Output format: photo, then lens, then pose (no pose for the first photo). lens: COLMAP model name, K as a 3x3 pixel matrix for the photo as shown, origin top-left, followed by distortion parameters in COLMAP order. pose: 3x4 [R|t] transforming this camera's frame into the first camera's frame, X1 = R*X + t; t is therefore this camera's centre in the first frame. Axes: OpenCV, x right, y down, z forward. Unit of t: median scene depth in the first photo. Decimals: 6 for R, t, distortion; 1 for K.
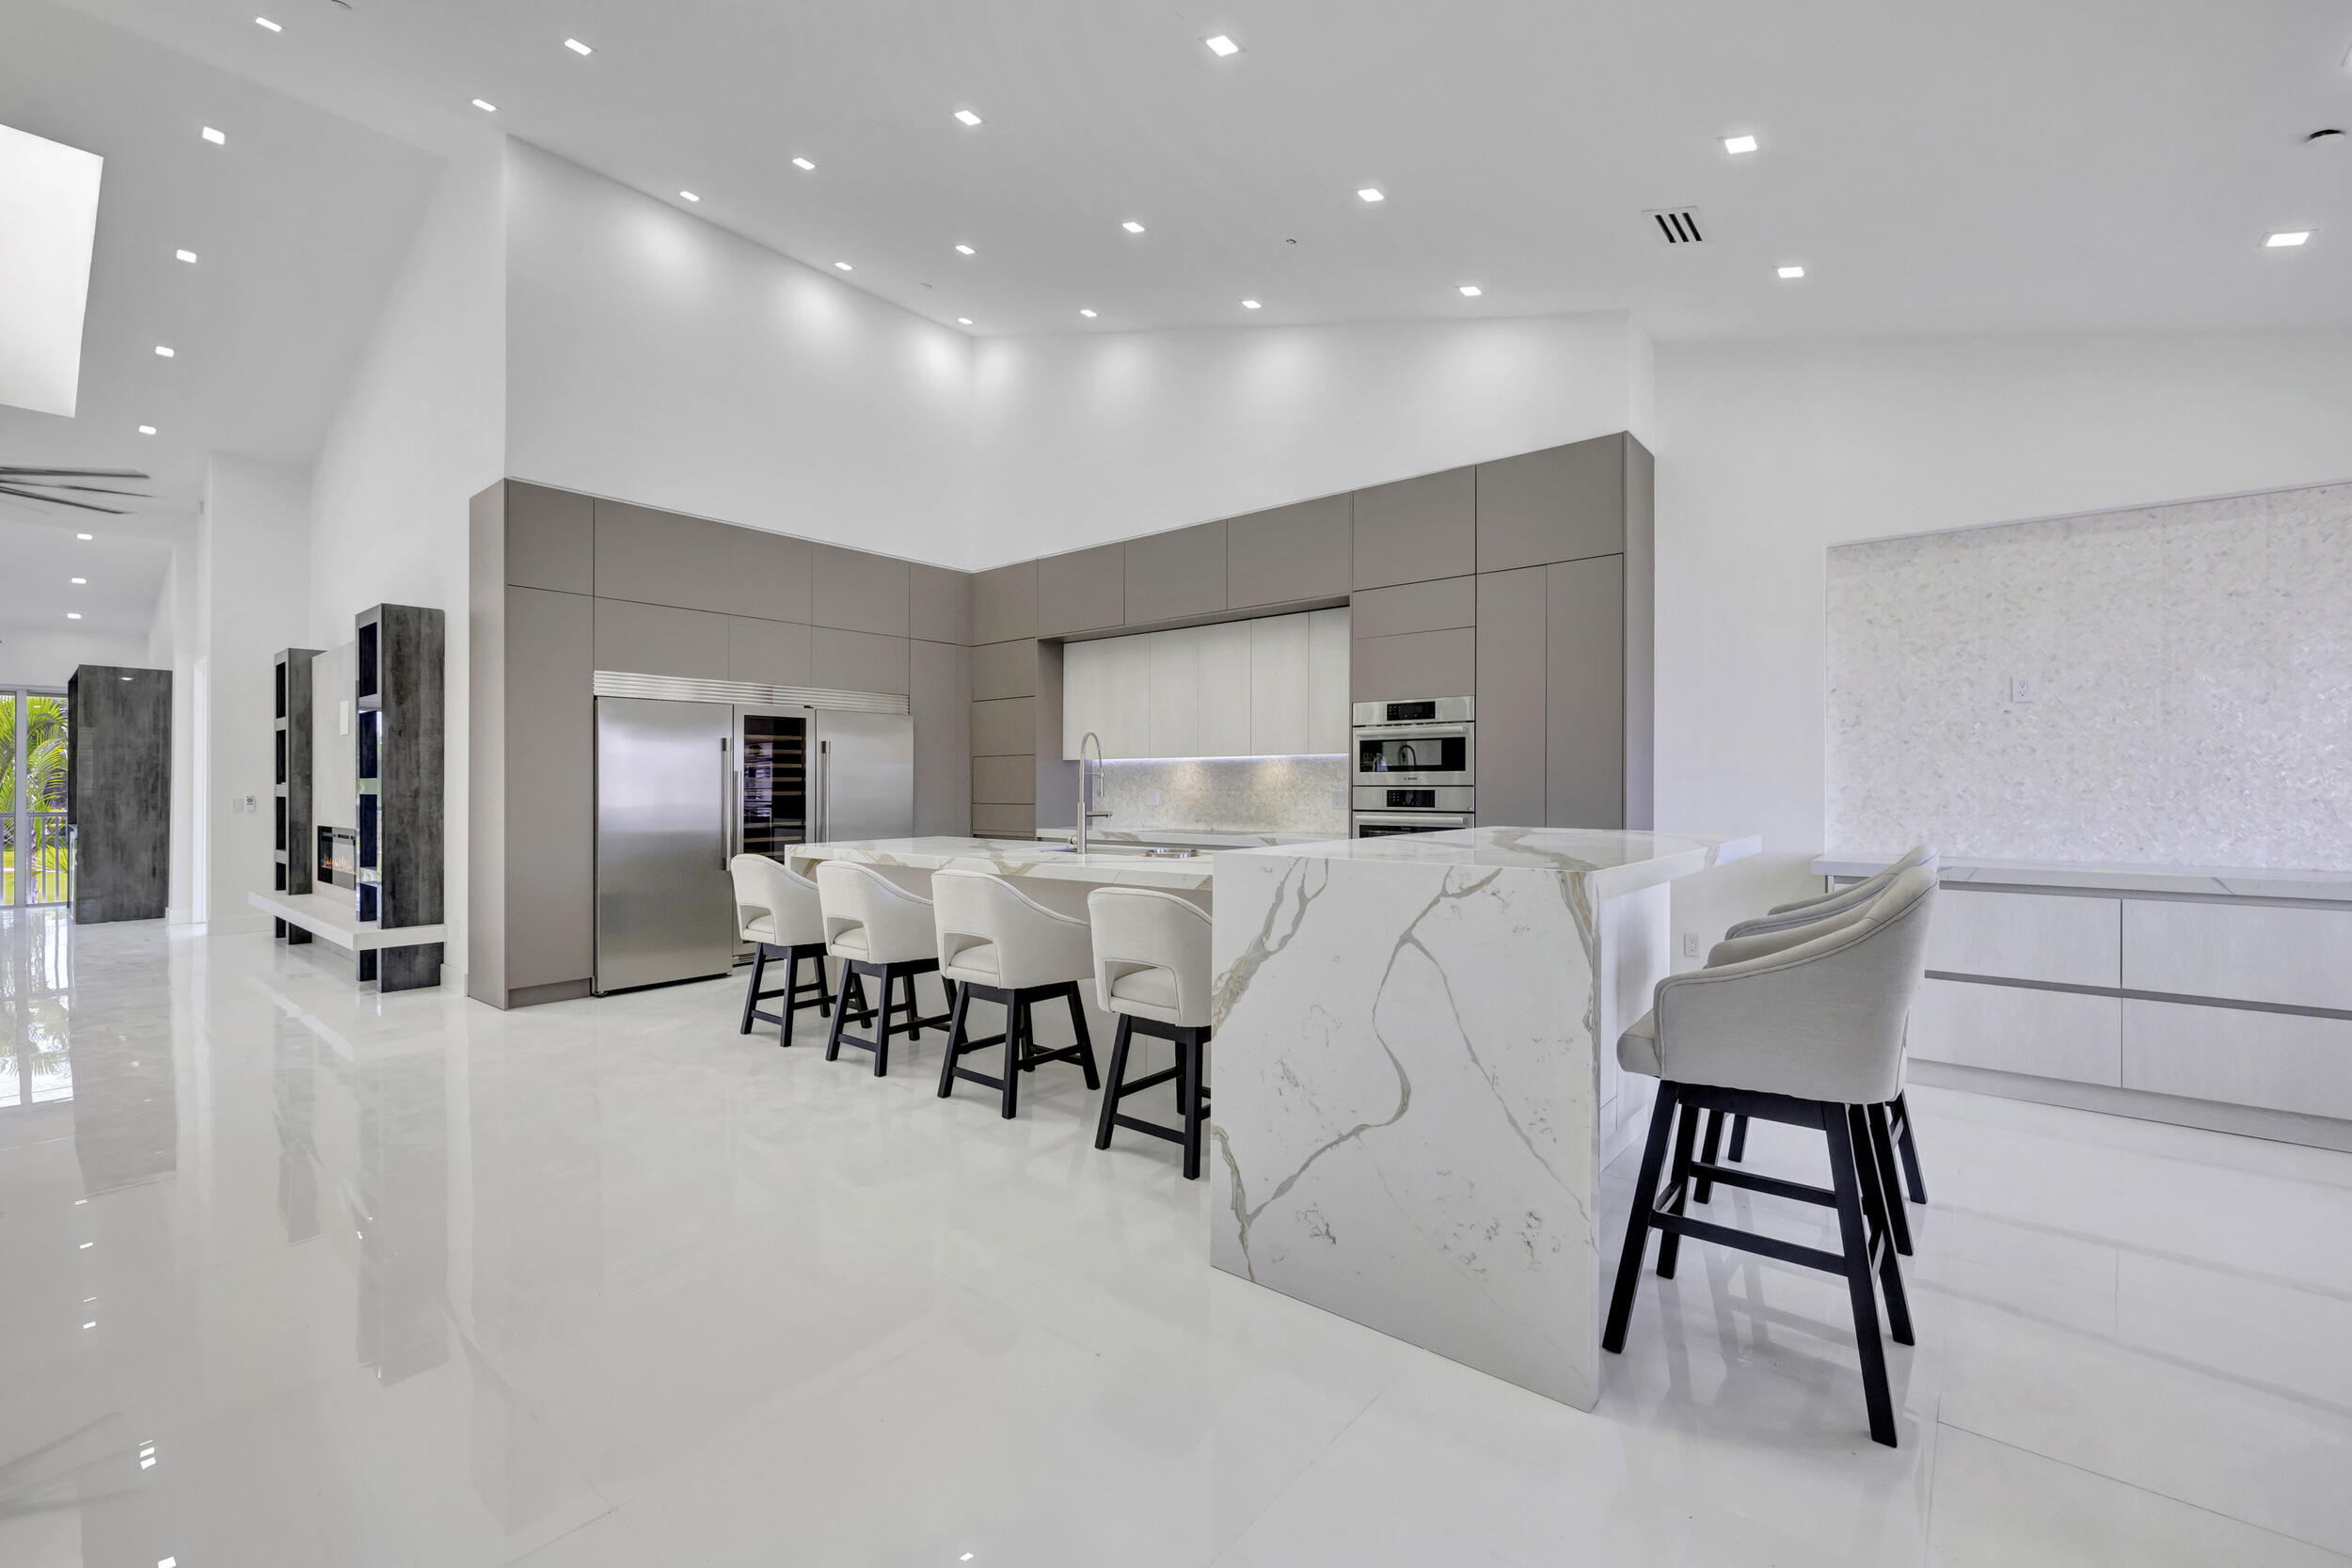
lens RADIAL K [[981.6, 0, 1176.0], [0, 981.6, 784.0], [0, 0, 1]] dist [0.000174, -0.000063]
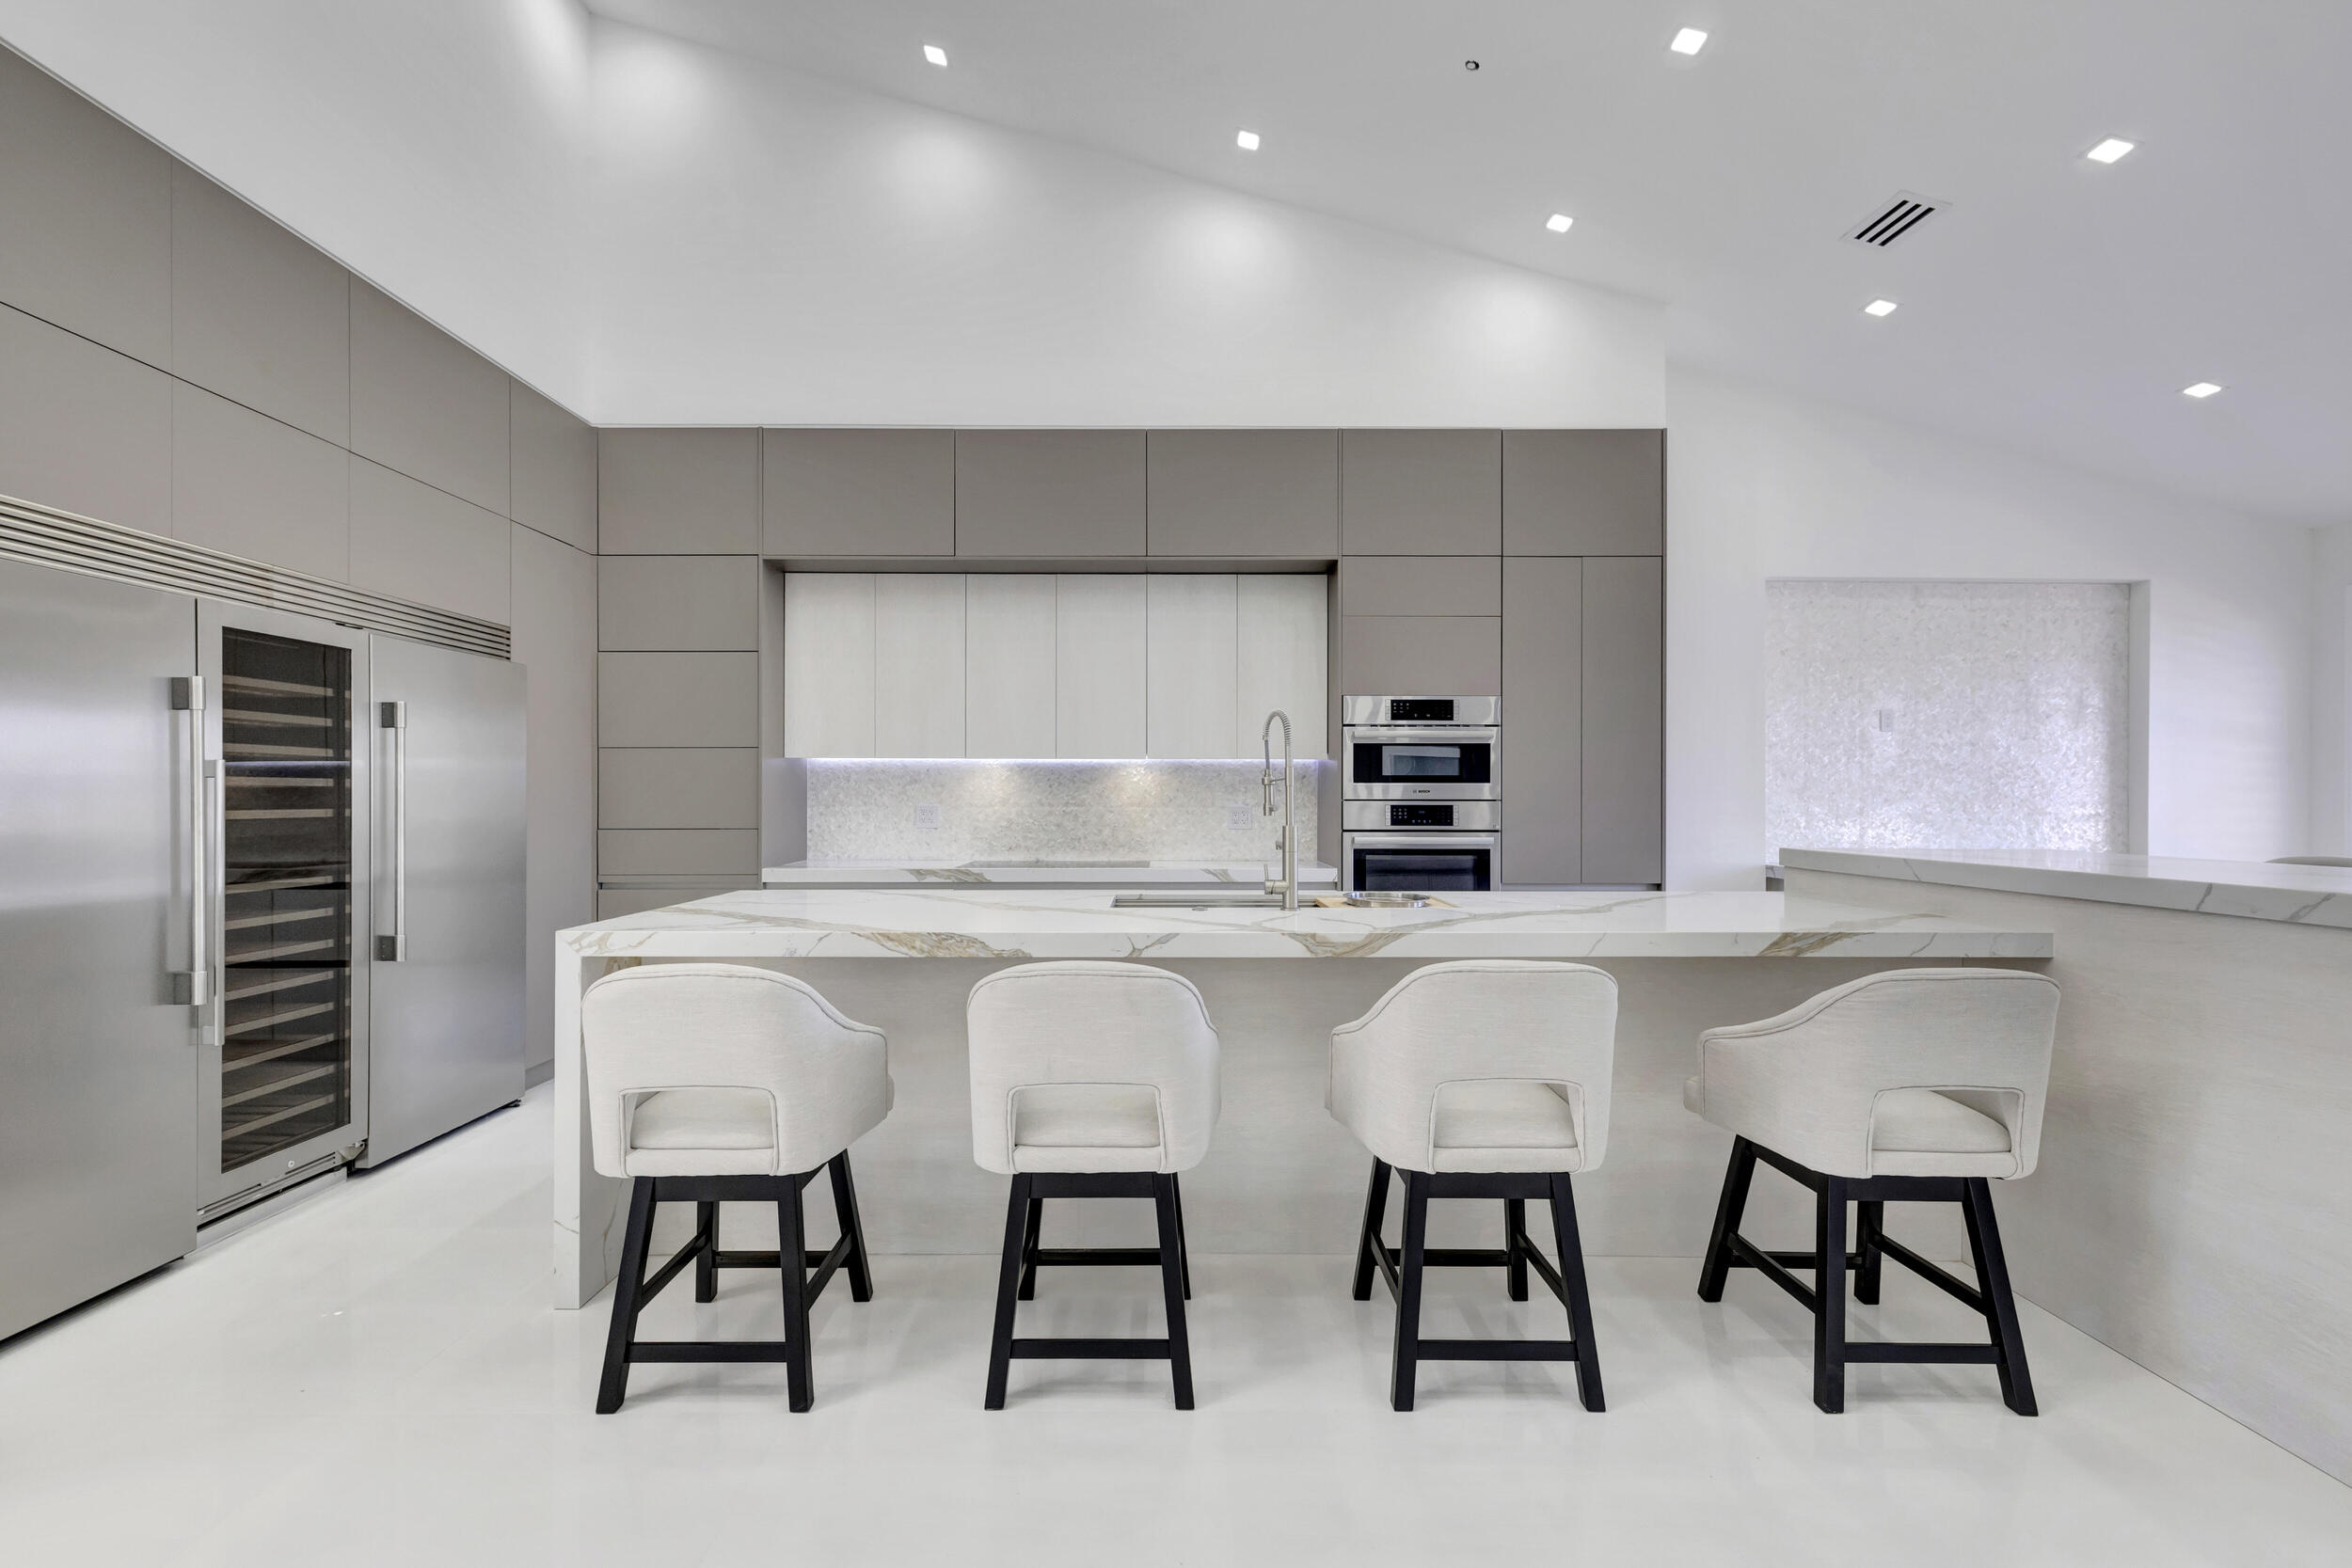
lens RADIAL K [[1015.8, 0, 1171.5], [0, 1015.8, 800.9], [0, 0, 1]] dist [0.001145, 0.000099]
pose [[0.771758, 0.000940, 0.635916, -0.417476], [-0.003207, 0.999992, 0.002413, 0.001115], [-0.635909, -0.003902, 0.771755, 0.420205]]
